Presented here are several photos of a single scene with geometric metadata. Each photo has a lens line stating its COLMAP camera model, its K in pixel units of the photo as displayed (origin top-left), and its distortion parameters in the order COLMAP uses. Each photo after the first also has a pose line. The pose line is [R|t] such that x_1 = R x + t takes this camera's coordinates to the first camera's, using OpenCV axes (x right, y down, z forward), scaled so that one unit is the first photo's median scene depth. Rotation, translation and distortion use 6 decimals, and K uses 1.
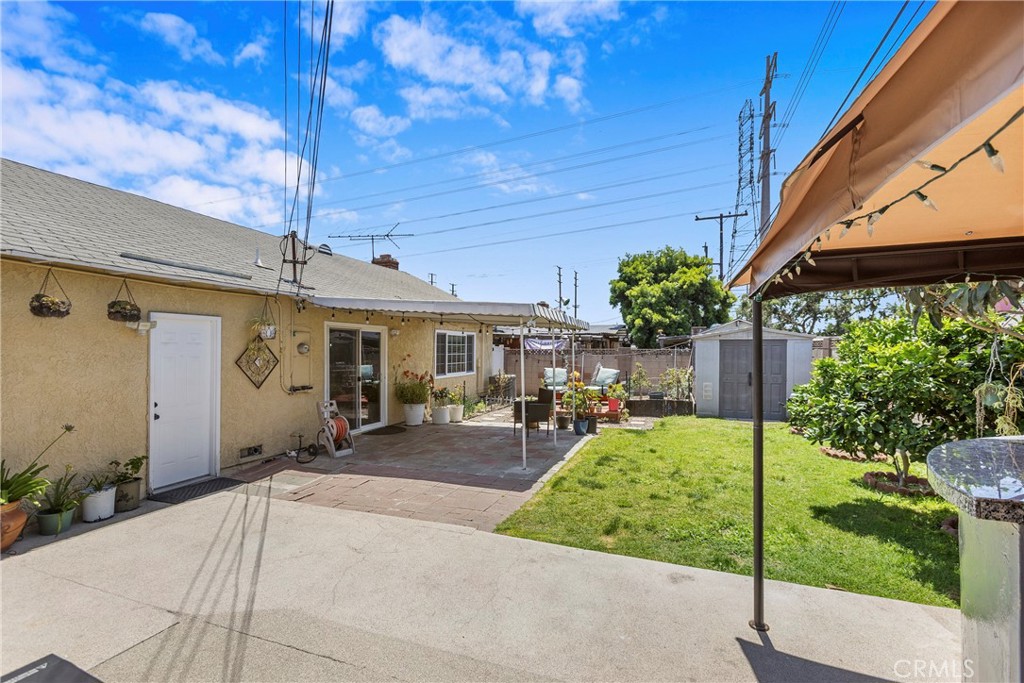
lens RADIAL K [[459.4, 0, 512.0], [0, 459.4, 341.5], [0, 0, 1]] dist [-0.001158, 0.008064]
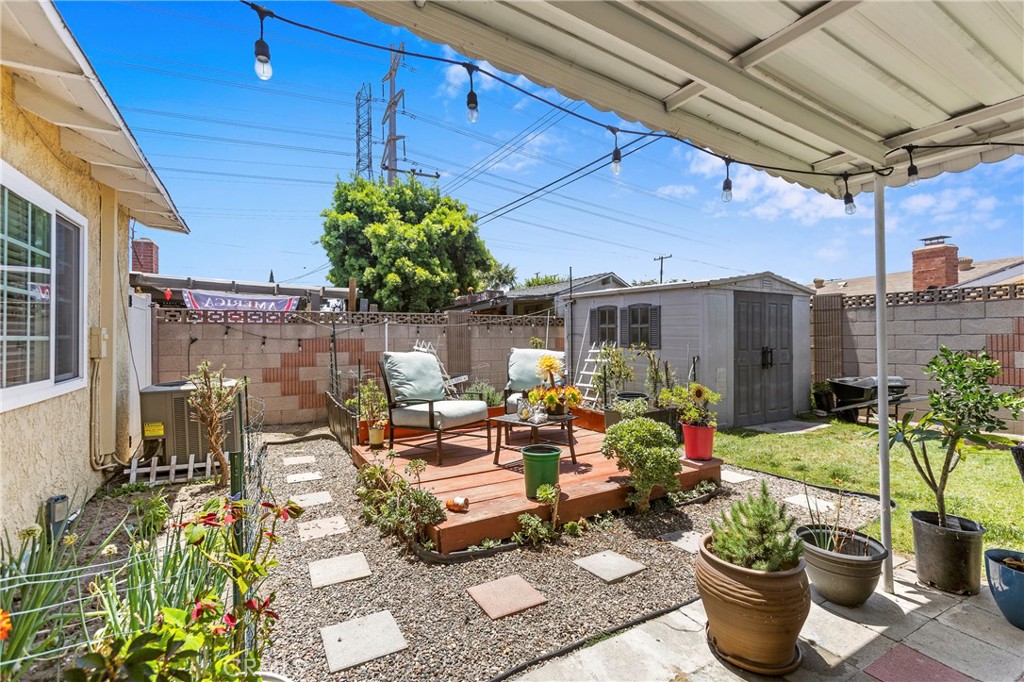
lens RADIAL K [[459.4, 0, 512.0], [0, 459.4, 341.0], [0, 0, 1]] dist [-0.001158, 0.008064]
pose [[0.668926, -0.010395, 0.743256, -0.078701], [-0.008233, 0.999737, 0.021392, 0.027329], [-0.743283, -0.020429, 0.668665, 0.469370]]
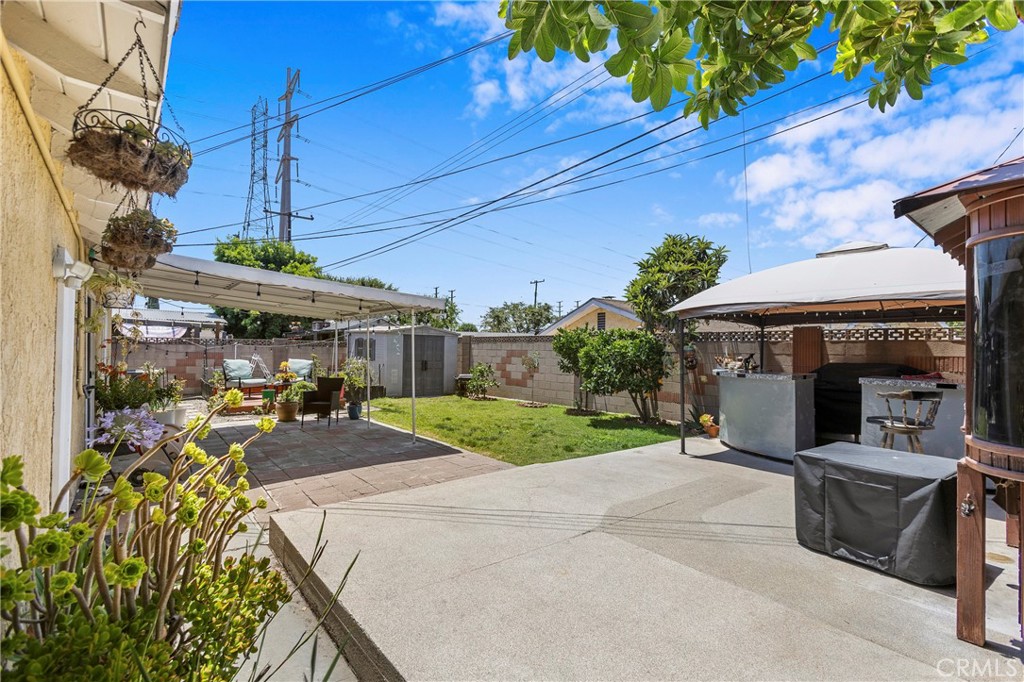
lens RADIAL K [[450.4, 0, 499.1], [0, 450.4, 351.7], [0, 0, 1]] dist [-0.000050, 0.000260]
pose [[0.528807, 0.002547, 0.848738, -0.252012], [-0.033076, 0.999298, 0.017609, 0.006658], [-0.848097, -0.037384, 0.528520, 0.070275]]
